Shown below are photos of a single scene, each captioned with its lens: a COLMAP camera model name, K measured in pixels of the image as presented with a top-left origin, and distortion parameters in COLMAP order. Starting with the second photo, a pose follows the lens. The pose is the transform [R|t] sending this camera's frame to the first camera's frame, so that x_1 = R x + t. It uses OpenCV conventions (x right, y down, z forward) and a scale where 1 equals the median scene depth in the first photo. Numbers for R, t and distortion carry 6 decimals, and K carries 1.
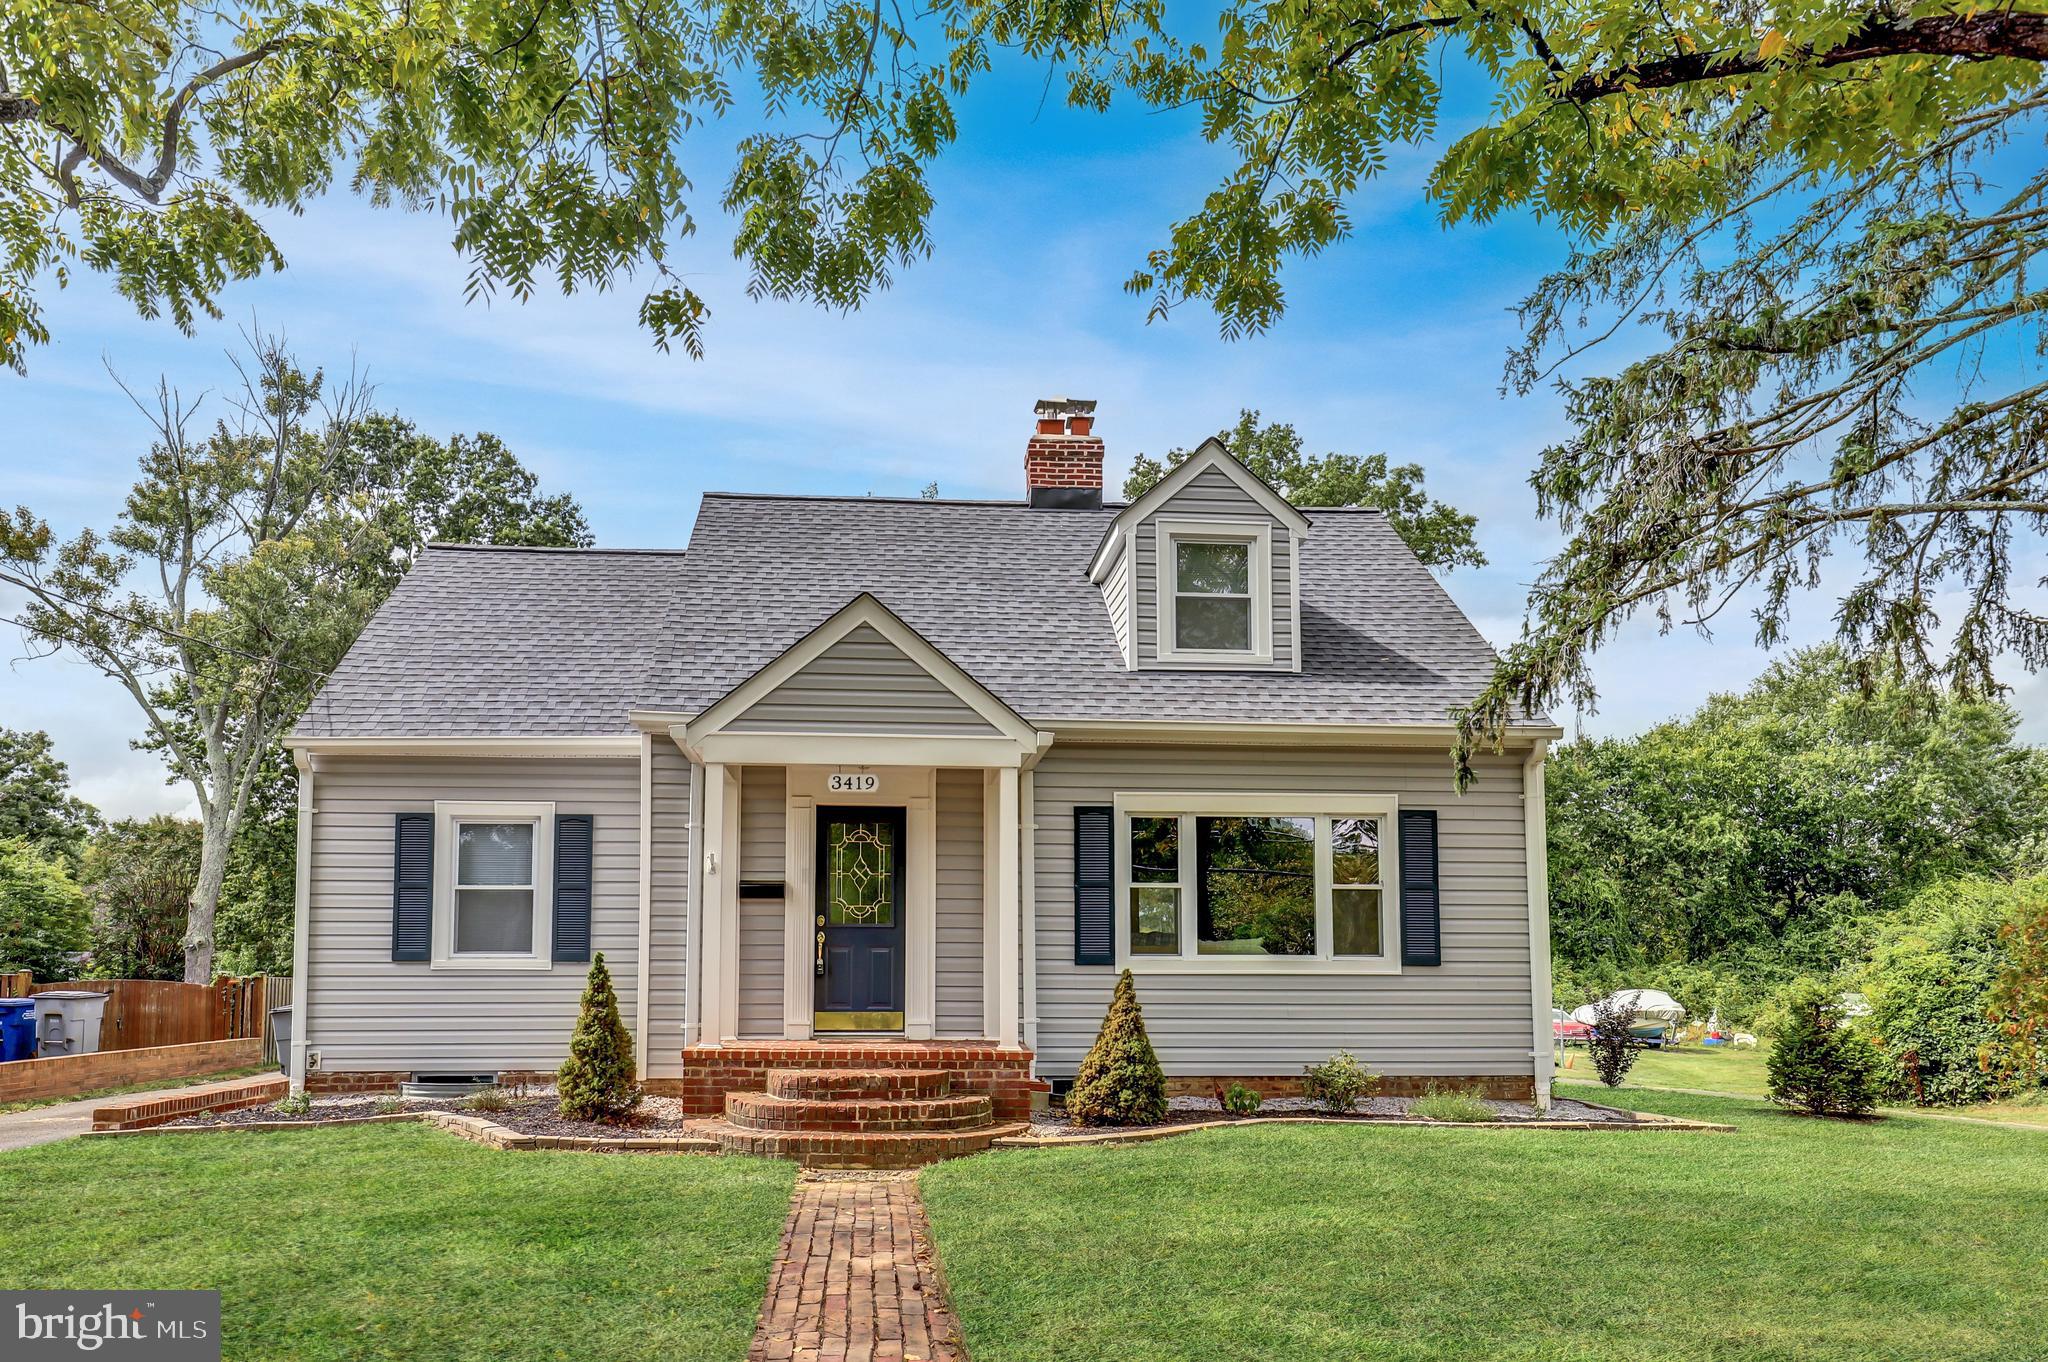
lens RADIAL K [[1349.7, 0, 1024.0], [0, 1349.7, 681.0], [0, 0, 1]] dist [0.000255, -0.001510]
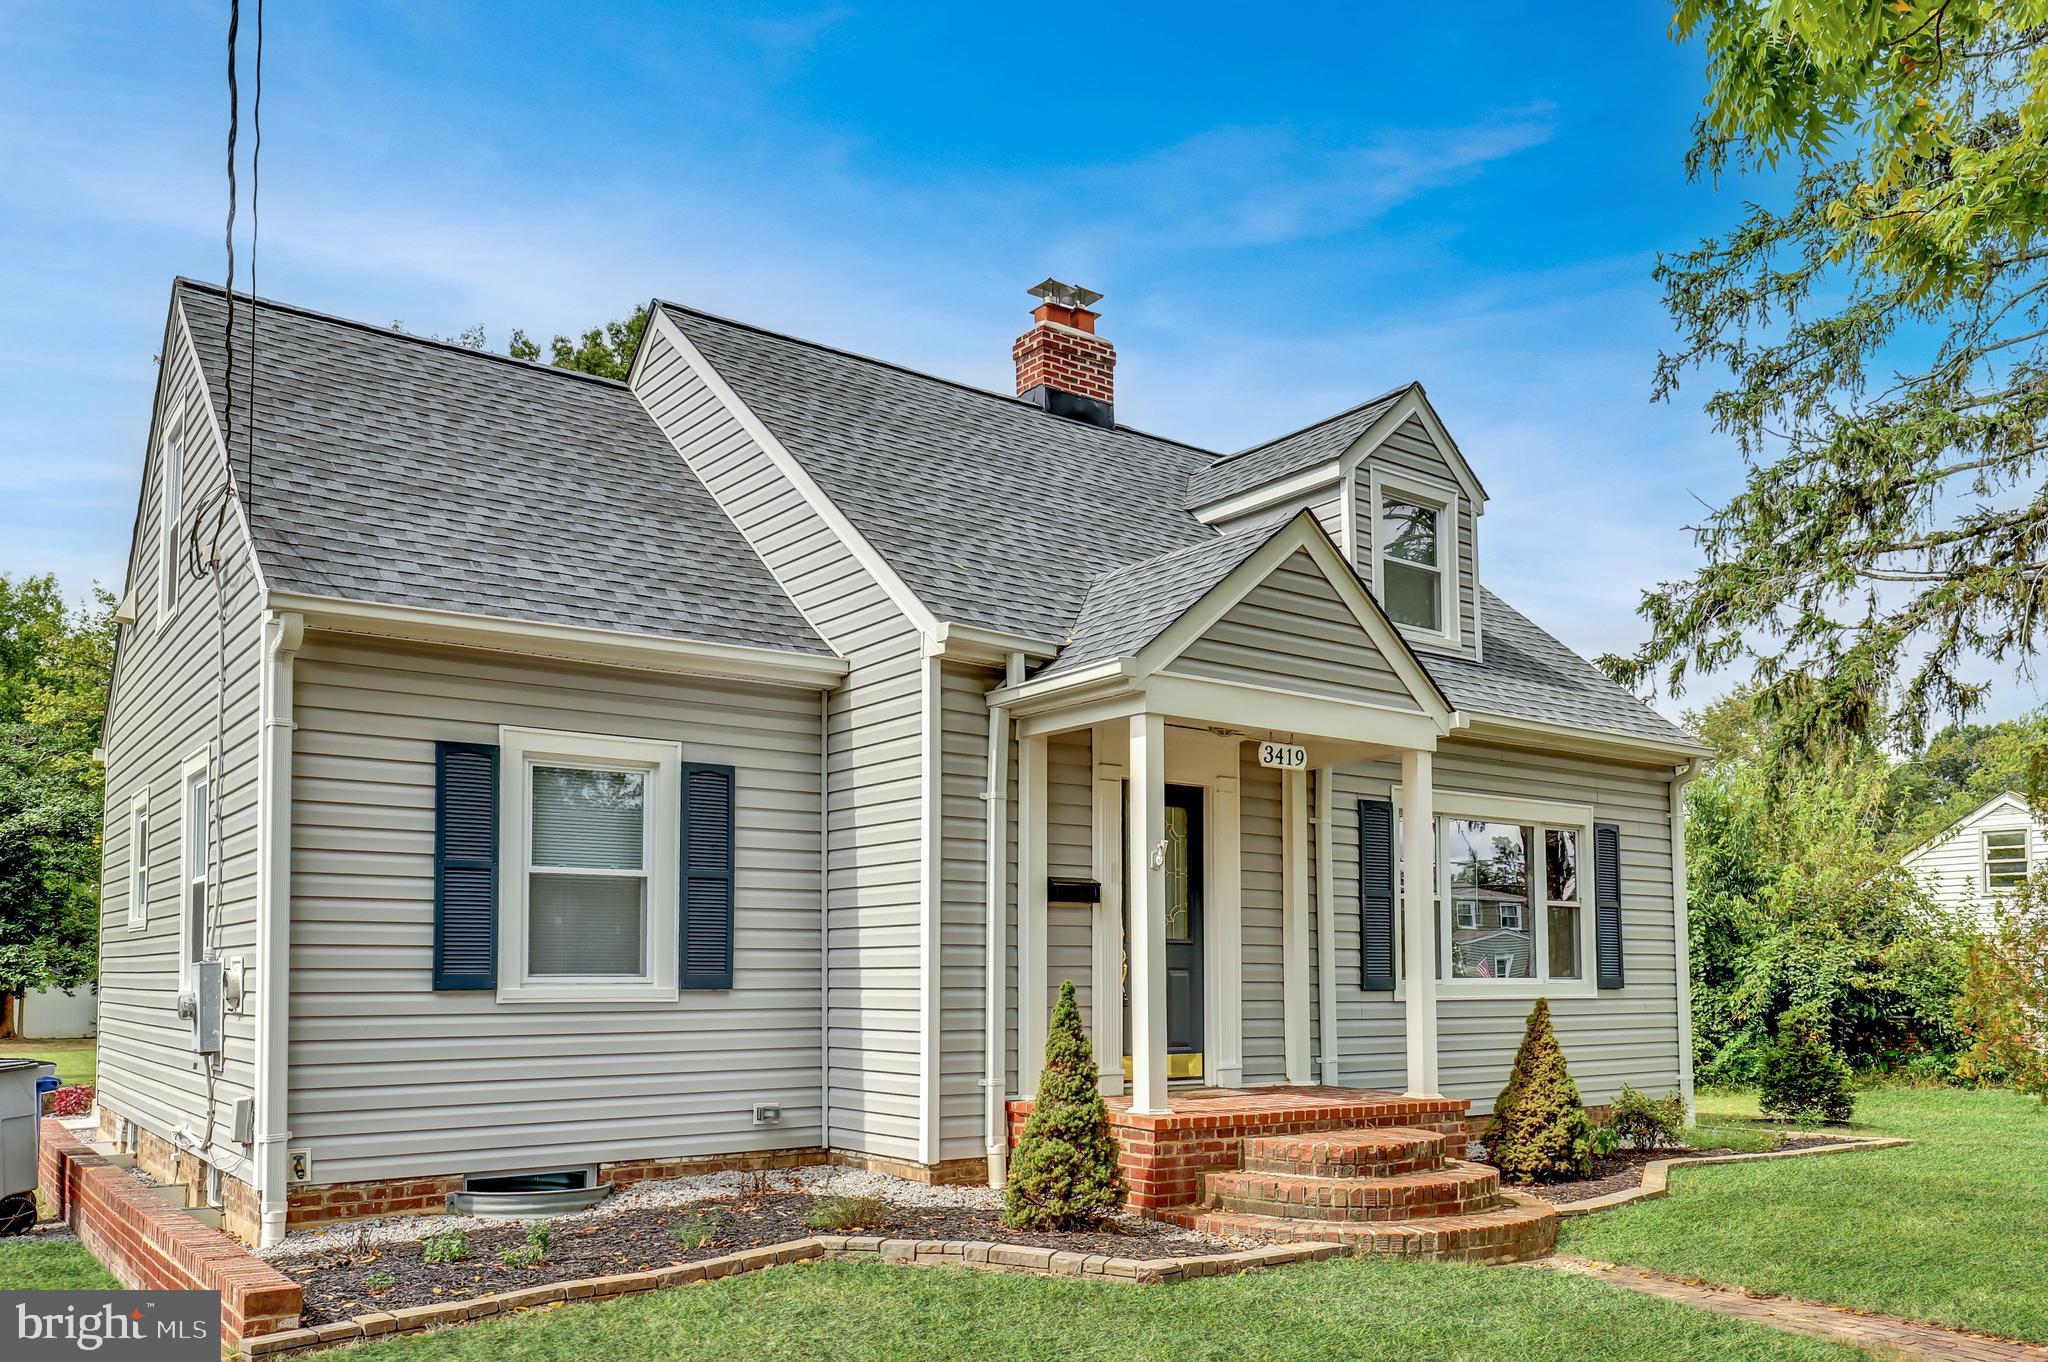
lens RADIAL K [[1550.6, 0, 1024.0], [0, 1550.6, 681.0], [0, 0, 1]] dist [-0.001703, -0.000098]
pose [[0.845186, 0.098539, 0.525310, -0.618474], [-0.111720, 0.993717, -0.006654, 0.048308], [-0.522665, -0.053064, 0.850885, 0.292598]]
